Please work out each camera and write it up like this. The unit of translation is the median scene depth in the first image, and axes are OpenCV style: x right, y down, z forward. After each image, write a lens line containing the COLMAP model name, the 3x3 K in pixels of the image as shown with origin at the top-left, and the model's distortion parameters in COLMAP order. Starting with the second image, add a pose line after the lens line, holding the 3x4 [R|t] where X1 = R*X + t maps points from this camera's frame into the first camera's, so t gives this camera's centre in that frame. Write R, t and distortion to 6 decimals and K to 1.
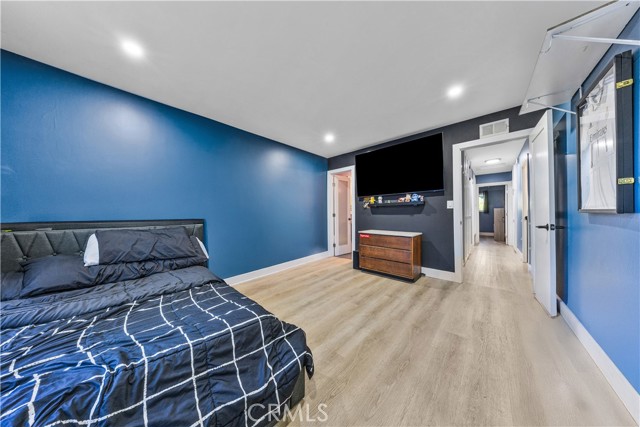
lens RADIAL K [[185.1, 0, 317.9], [0, 185.1, 212.7], [0, 0, 1]] dist [0.001131, -0.000228]
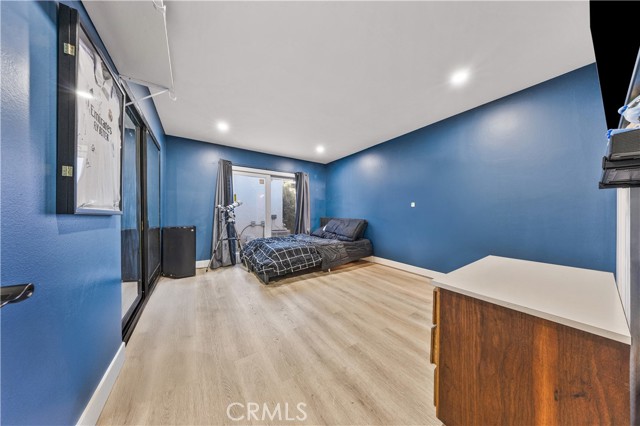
lens RADIAL K [[185.1, 0, 316.7], [0, 185.1, 212.1], [0, 0, 1]] dist [0.001131, -0.000228]
pose [[-0.222407, 0.006791, -0.974930, 1.059221], [-0.000249, 0.999975, 0.007022, -0.000482], [0.974954, 0.001805, -0.222400, 1.062560]]
